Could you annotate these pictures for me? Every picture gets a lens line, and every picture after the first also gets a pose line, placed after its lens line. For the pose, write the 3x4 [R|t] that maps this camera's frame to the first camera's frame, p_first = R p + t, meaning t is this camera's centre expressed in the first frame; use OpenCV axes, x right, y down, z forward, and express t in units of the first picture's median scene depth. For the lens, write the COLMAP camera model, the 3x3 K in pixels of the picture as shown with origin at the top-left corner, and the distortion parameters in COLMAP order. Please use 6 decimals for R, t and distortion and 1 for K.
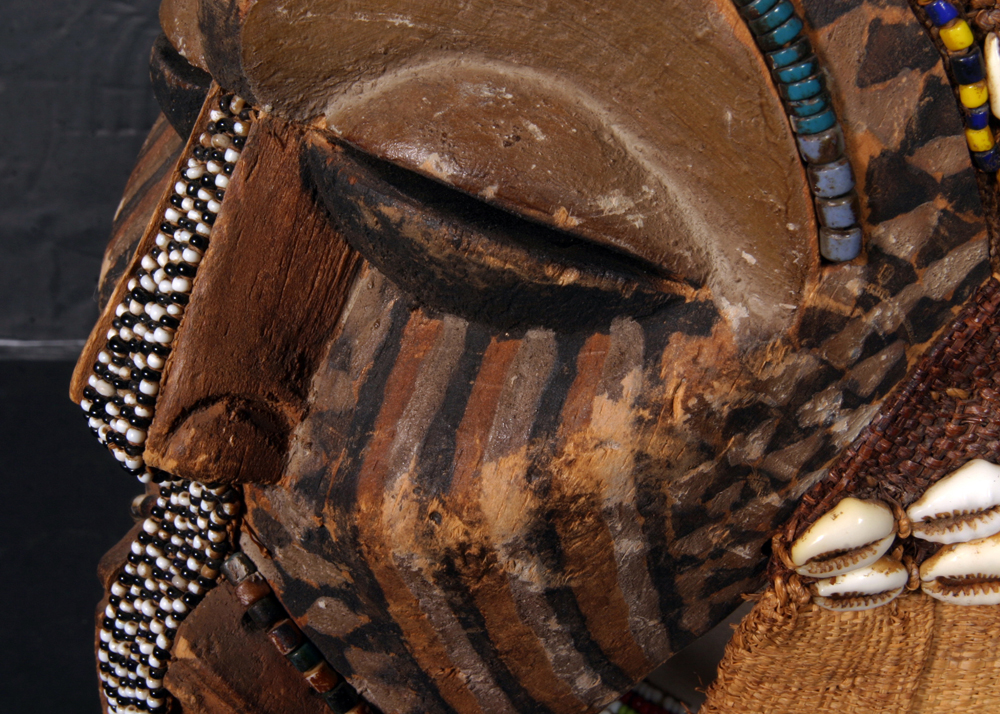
lens RADIAL K [[1514.9, 0, 502.7], [0, 1514.9, 360.6], [0, 0, 1]] dist [-0.035208, 0.000000]
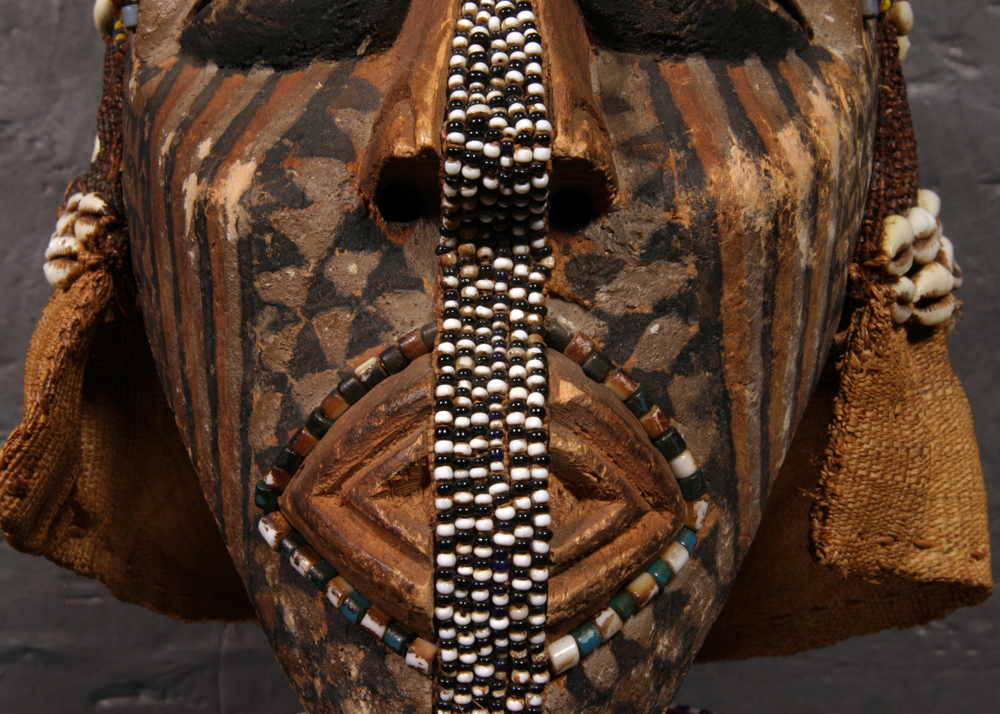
lens RADIAL K [[1460.4, 0, 498.5], [0, 1460.4, 357.4], [0, 0, 1]] dist [-0.045001, 0.000000]
pose [[0.667040, -0.005412, 0.745002, -1.070696], [0.426318, 0.822850, -0.375728, 0.577345], [-0.610991, 0.568234, 0.551181, 0.567612]]
